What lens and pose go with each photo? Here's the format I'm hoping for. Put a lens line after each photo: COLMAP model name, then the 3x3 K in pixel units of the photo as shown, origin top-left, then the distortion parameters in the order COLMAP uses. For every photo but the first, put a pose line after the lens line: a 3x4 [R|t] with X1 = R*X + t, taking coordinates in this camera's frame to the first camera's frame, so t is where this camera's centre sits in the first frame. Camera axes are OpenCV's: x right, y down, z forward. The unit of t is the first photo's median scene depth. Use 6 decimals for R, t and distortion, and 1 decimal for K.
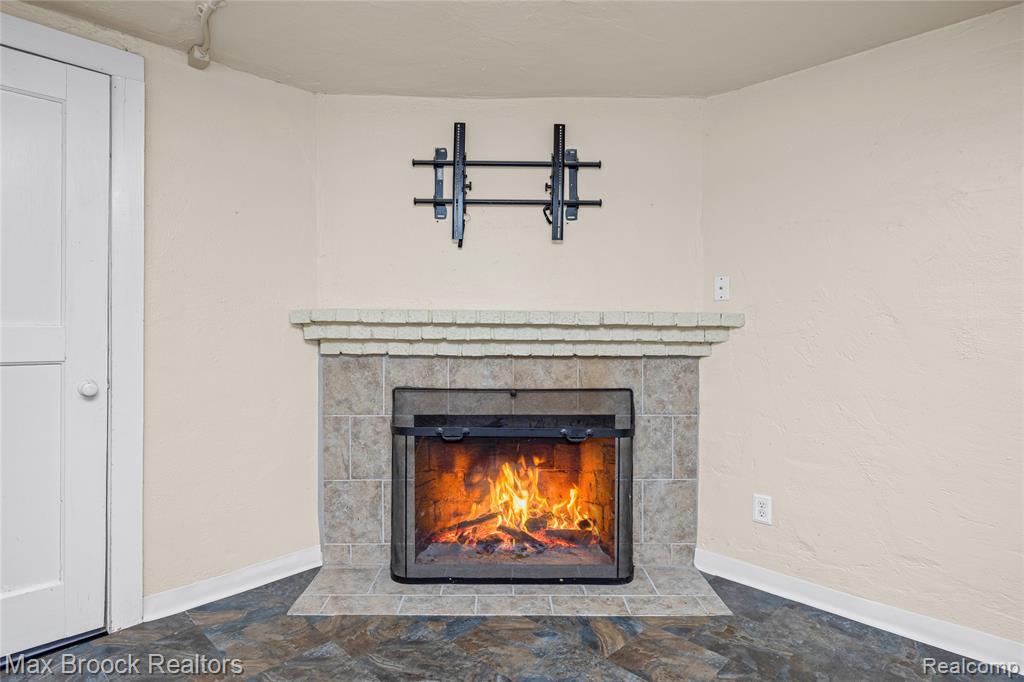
lens RADIAL K [[569.5, 0, 514.3], [0, 569.5, 332.4], [0, 0, 1]] dist [-0.005849, 0.000610]
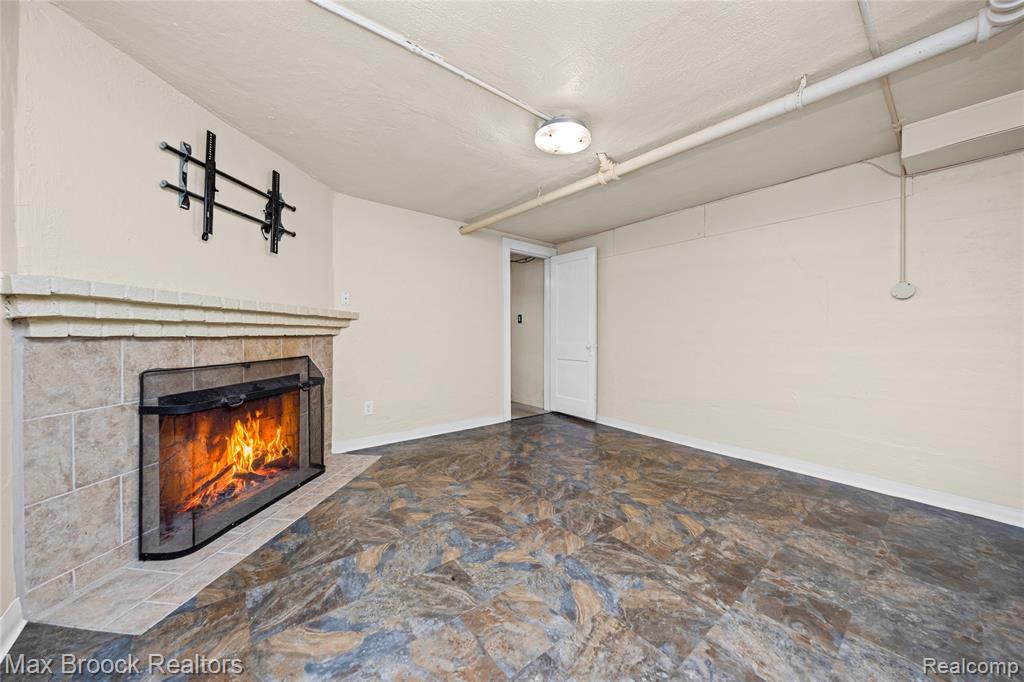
lens RADIAL K [[362.1, 0, 510.6], [0, 362.1, 332.3], [0, 0, 1]] dist [-0.000950, 0.000108]
pose [[0.111519, -0.002789, 0.993758, -0.739896], [0.000214, 0.999996, 0.002782, 0.030123], [-0.993762, -0.000098, 0.111519, 0.317291]]
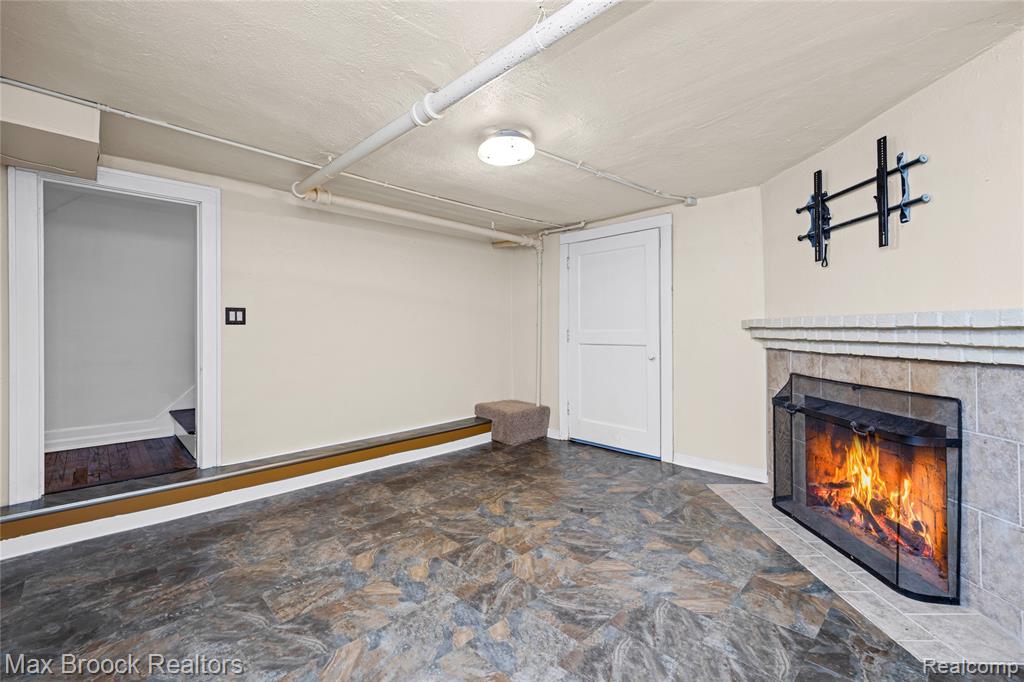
lens RADIAL K [[444.7, 0, 503.9], [0, 444.7, 328.0], [0, 0, 1]] dist [0.016502, 0.000112]
pose [[-0.037721, -0.011272, -0.999225, 0.923351], [-0.001242, 0.999936, -0.011234, -0.001971], [0.999288, 0.000817, -0.037733, 0.324878]]
